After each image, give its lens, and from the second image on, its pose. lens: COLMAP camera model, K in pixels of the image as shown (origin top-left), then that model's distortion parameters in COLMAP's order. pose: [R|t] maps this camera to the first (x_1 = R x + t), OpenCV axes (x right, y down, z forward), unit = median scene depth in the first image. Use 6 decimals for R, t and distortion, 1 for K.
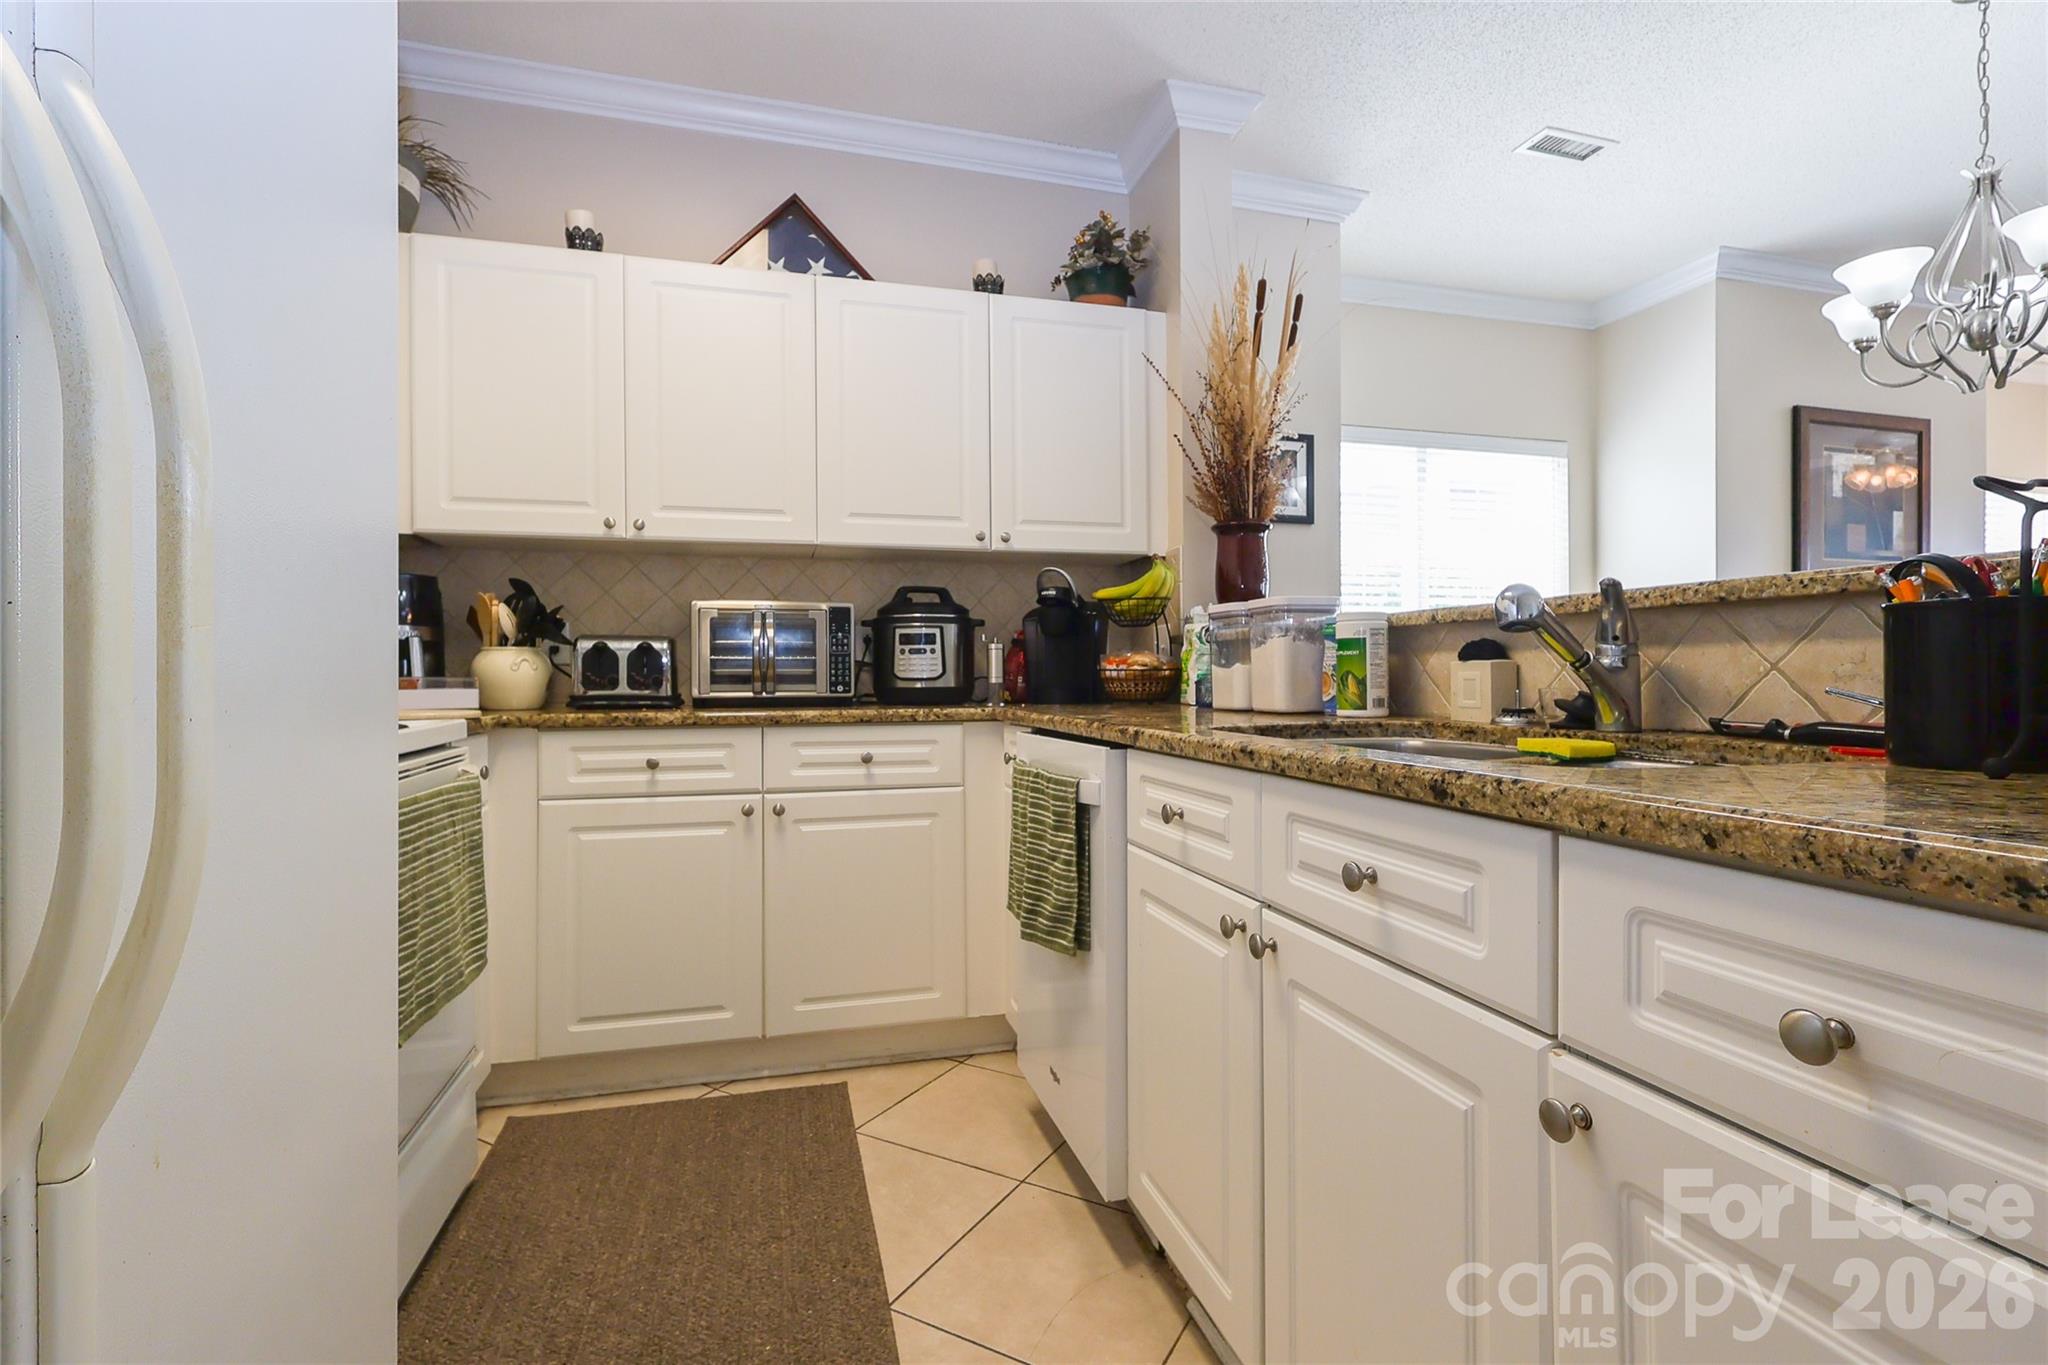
lens RADIAL K [[942.7, 0, 1027.9], [0, 942.7, 670.6], [0, 0, 1]] dist [-0.001525, 0.001416]
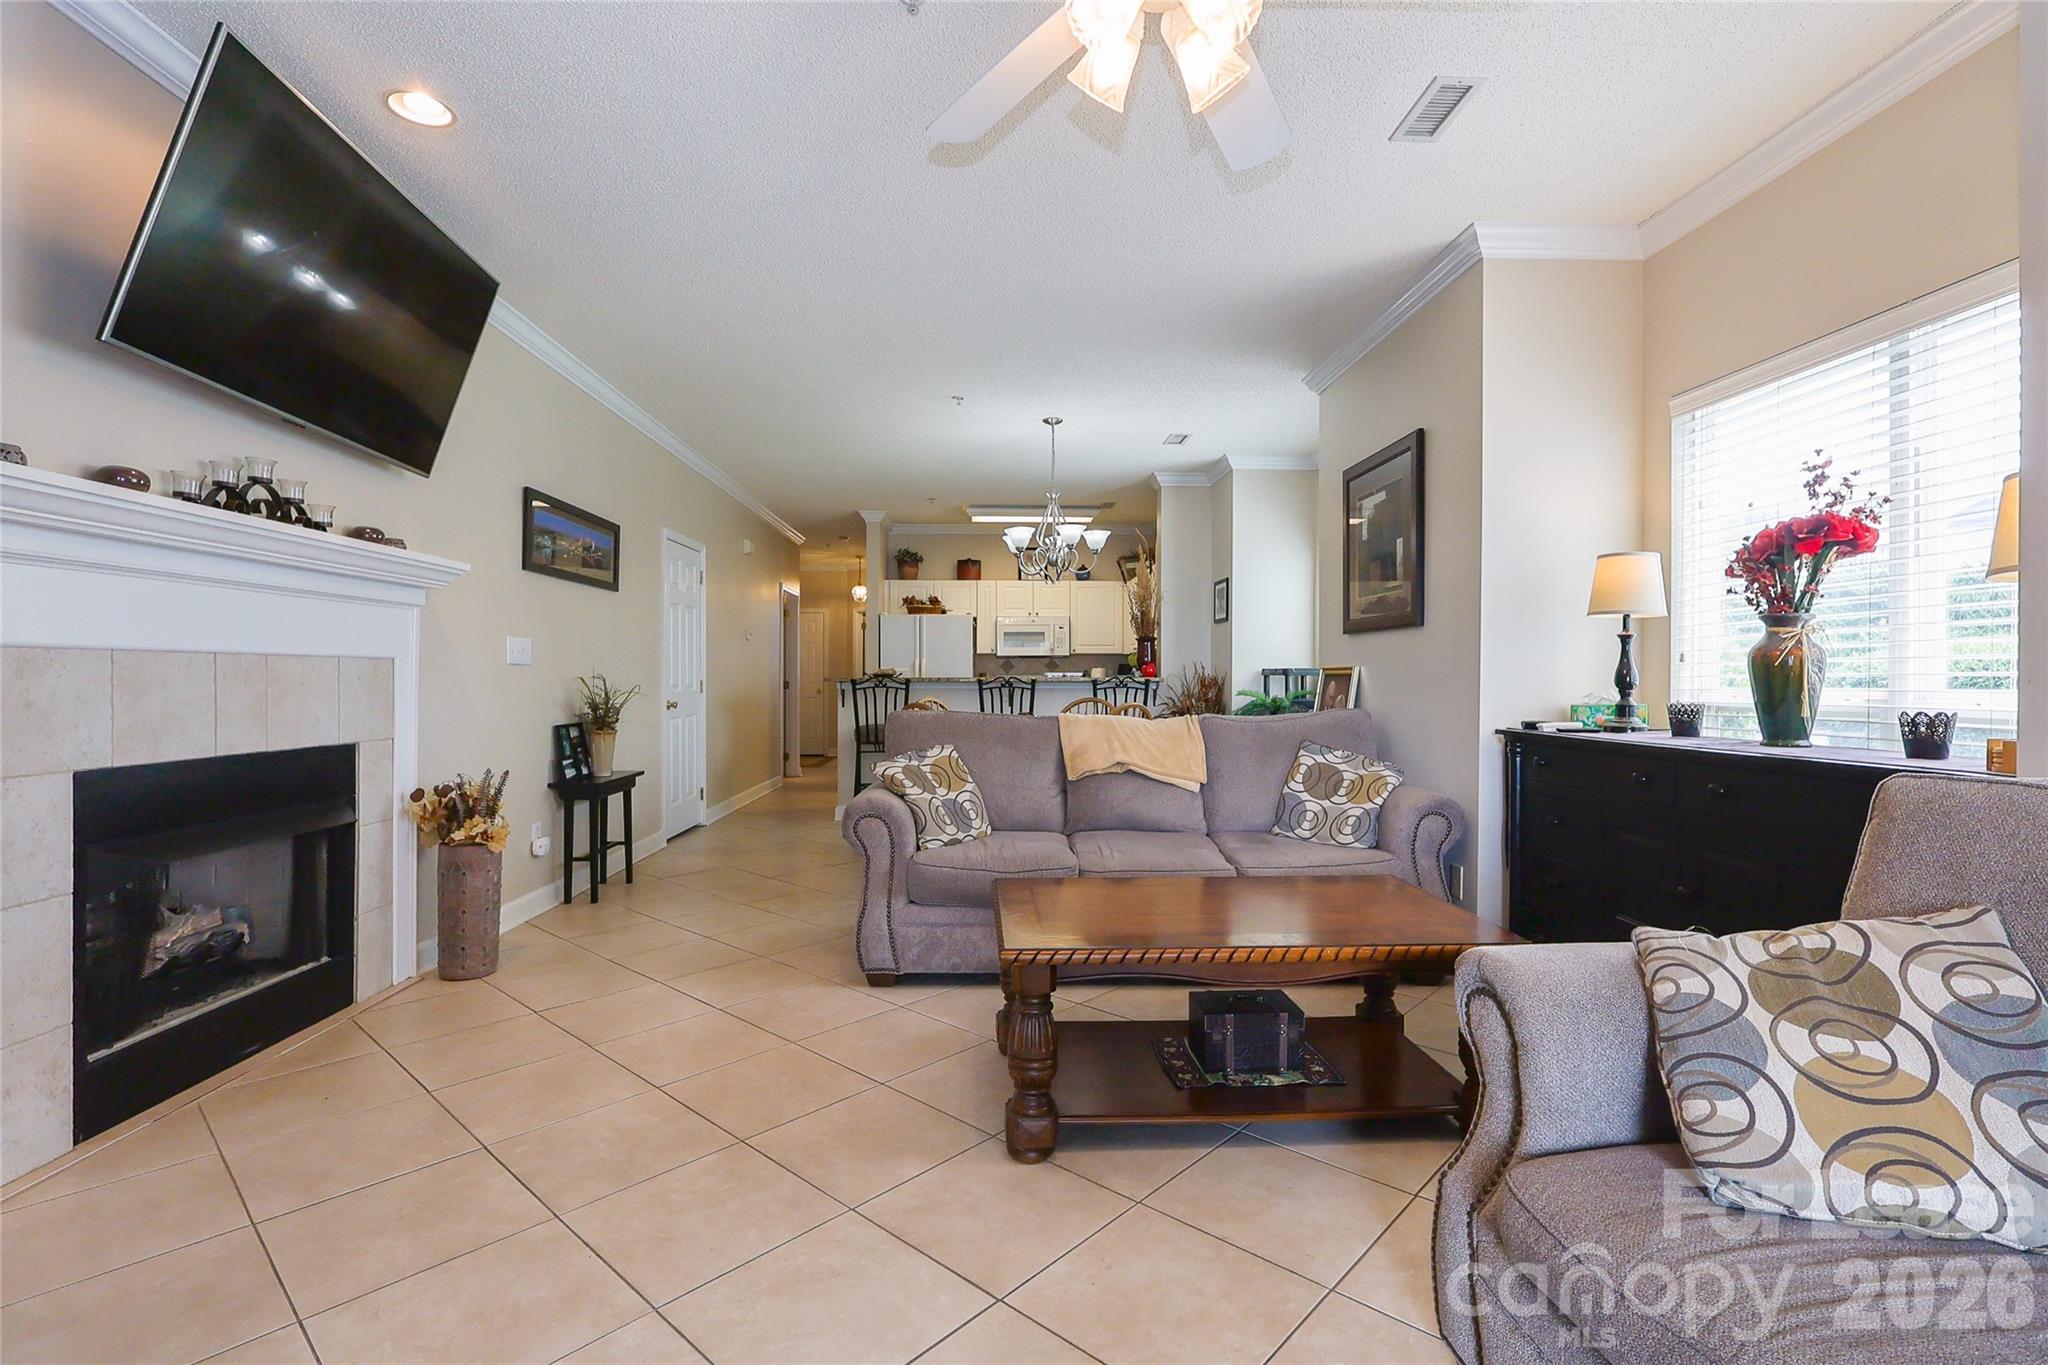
lens RADIAL K [[942.7, 0, 1025.9], [0, 942.7, 680.1], [0, 0, 1]] dist [-0.001525, 0.001416]
pose [[-0.230529, 0.004626, -0.973054, 3.119057], [0.002372, 0.999988, 0.004192, -0.046577], [0.973062, -0.001342, -0.230538, 1.355444]]
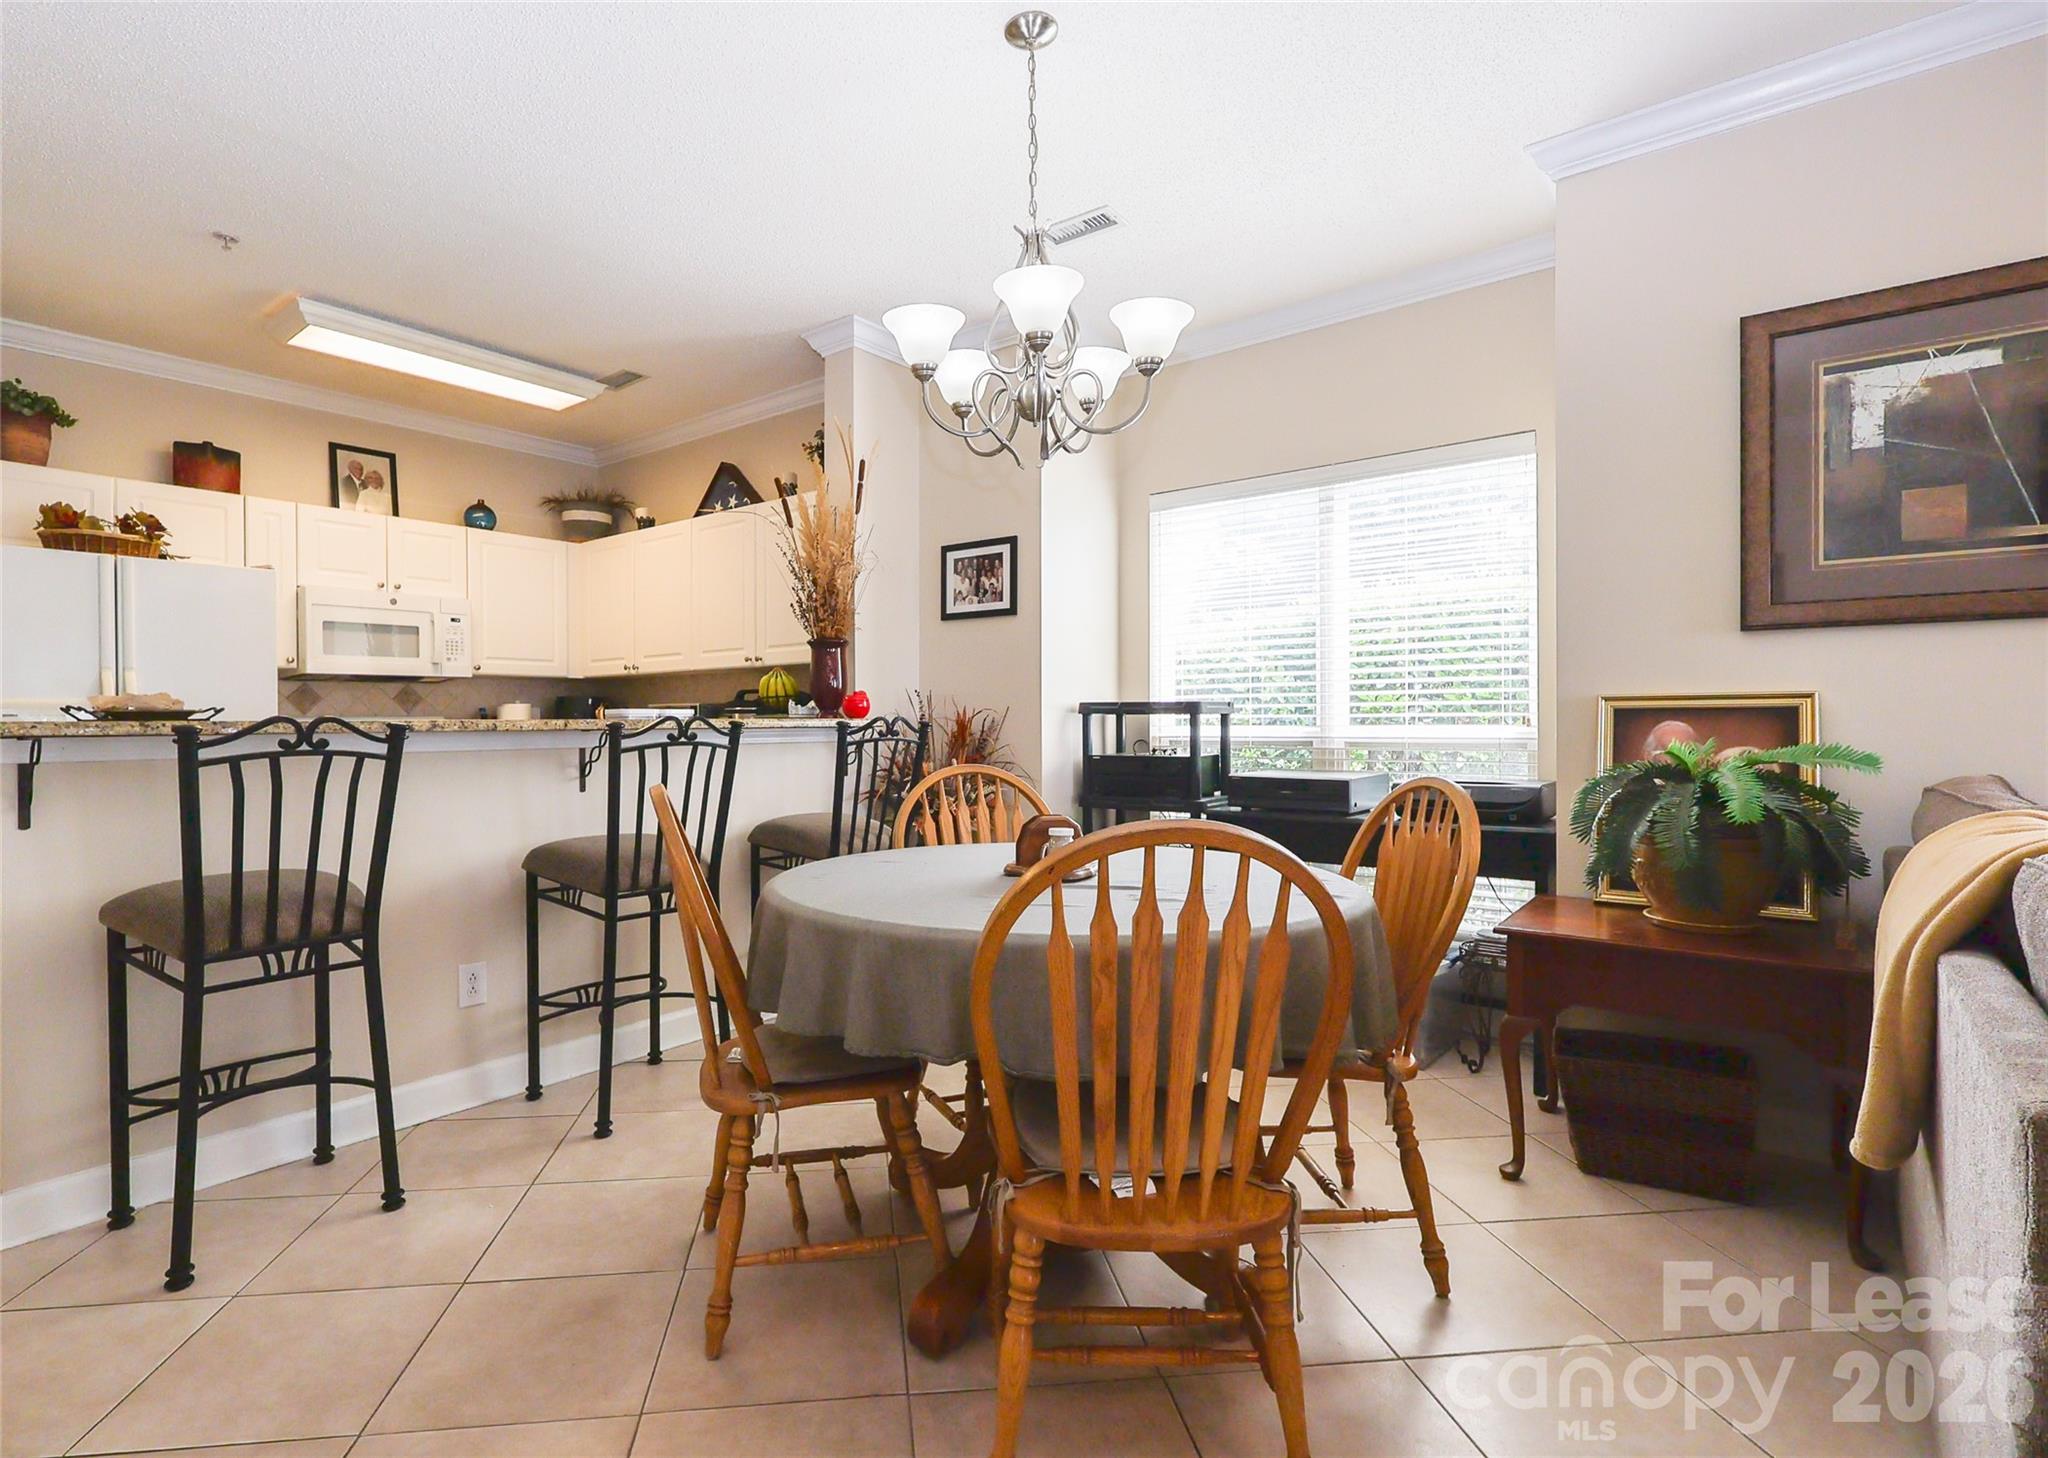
lens RADIAL K [[1010.3, 0, 963.8], [0, 1010.3, 722.1], [0, 0, 1]] dist [-0.001019, 0.000133]
pose [[0.572623, 0.000323, -0.819819, 1.629454], [0.005471, 0.999976, 0.004216, -0.041945], [0.819800, -0.006899, 0.572608, 0.330609]]
